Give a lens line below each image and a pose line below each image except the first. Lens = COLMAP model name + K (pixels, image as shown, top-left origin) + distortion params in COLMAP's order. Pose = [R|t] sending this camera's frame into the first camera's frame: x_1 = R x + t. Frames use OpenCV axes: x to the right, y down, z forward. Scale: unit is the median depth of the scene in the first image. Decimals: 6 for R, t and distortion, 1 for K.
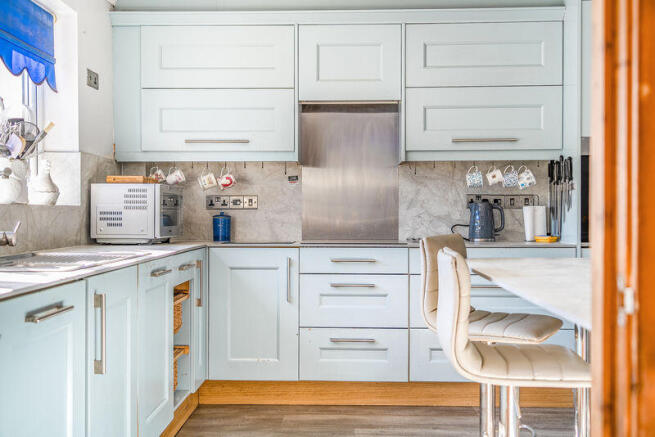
lens RADIAL K [[769.3, 0, 327.5], [0, 769.3, 218.5], [0, 0, 1]] dist [0.020795, 0.012071]
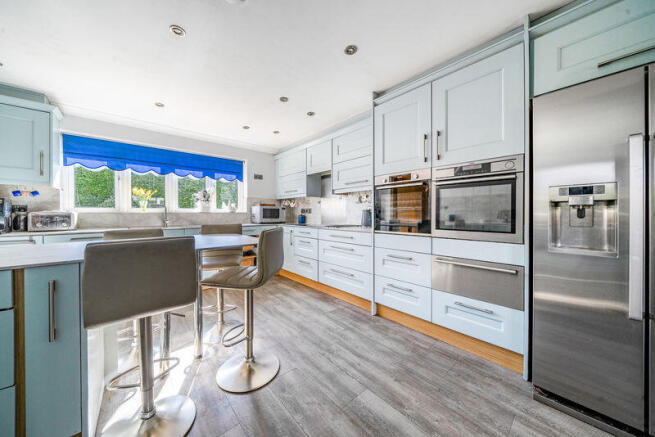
lens RADIAL K [[225.2, 0, 323.6], [0, 225.2, 213.4], [0, 0, 1]] dist [-0.007377, -0.000160]
pose [[0.676496, -0.000744, -0.736446, 0.608071], [-0.002428, 0.999992, -0.003241, -0.008702], [0.736442, 0.003981, 0.676489, 0.476760]]
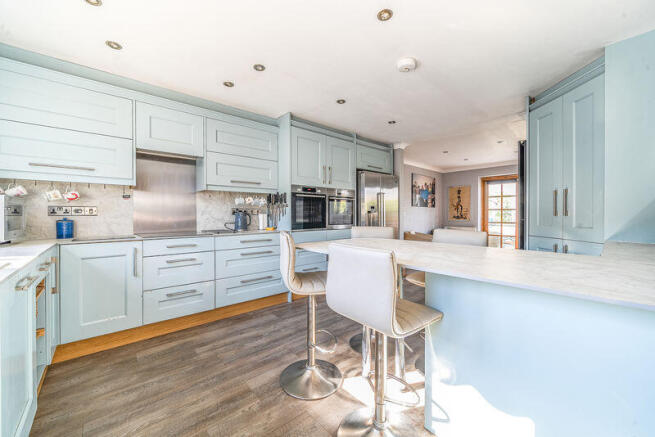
lens RADIAL K [[253.6, 0, 322.6], [0, 253.6, 215.8], [0, 0, 1]] dist [-0.001733, -0.000116]
pose [[0.733679, -0.003988, 0.679484, -0.109758], [0.006880, 0.999975, -0.001560, -0.008450], [-0.679461, 0.005819, 0.733688, 0.346451]]
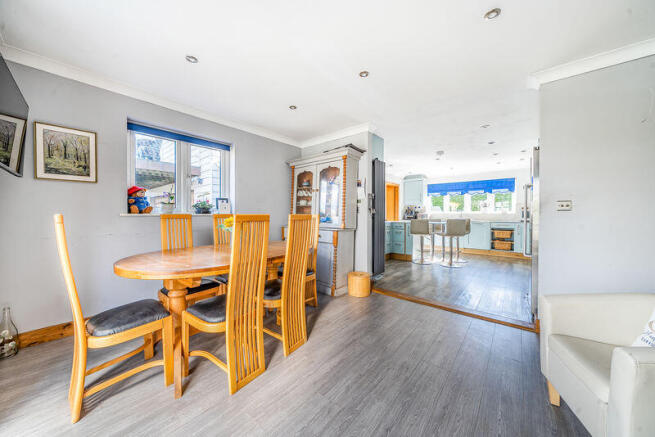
lens RADIAL K [[225.2, 0, 323.6], [0, 225.2, 213.4], [0, 0, 1]] dist [-0.007377, -0.000160]
pose [[-0.645467, -0.002546, -0.763784, 1.461140], [-0.008573, 0.999956, 0.003911, -0.012592], [0.763740, 0.009072, -0.645460, 0.854750]]
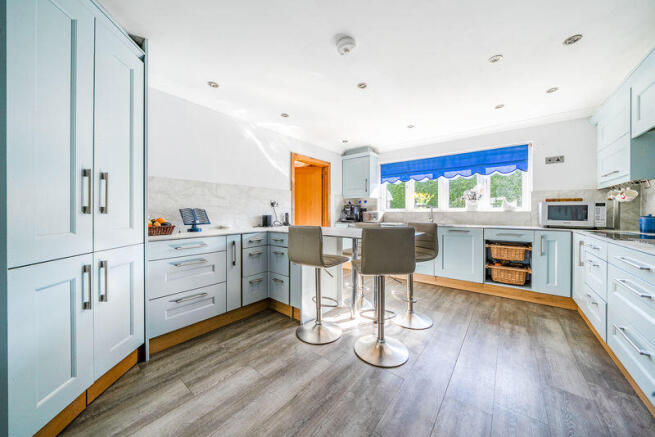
lens RADIAL K [[225.2, 0, 323.6], [0, 225.2, 213.4], [0, 0, 1]] dist [-0.007377, -0.000160]
pose [[-0.611451, -0.000824, -0.791282, 0.647000], [-0.007138, 0.999965, 0.004475, -0.007714], [0.791250, 0.008385, -0.611435, 0.783442]]
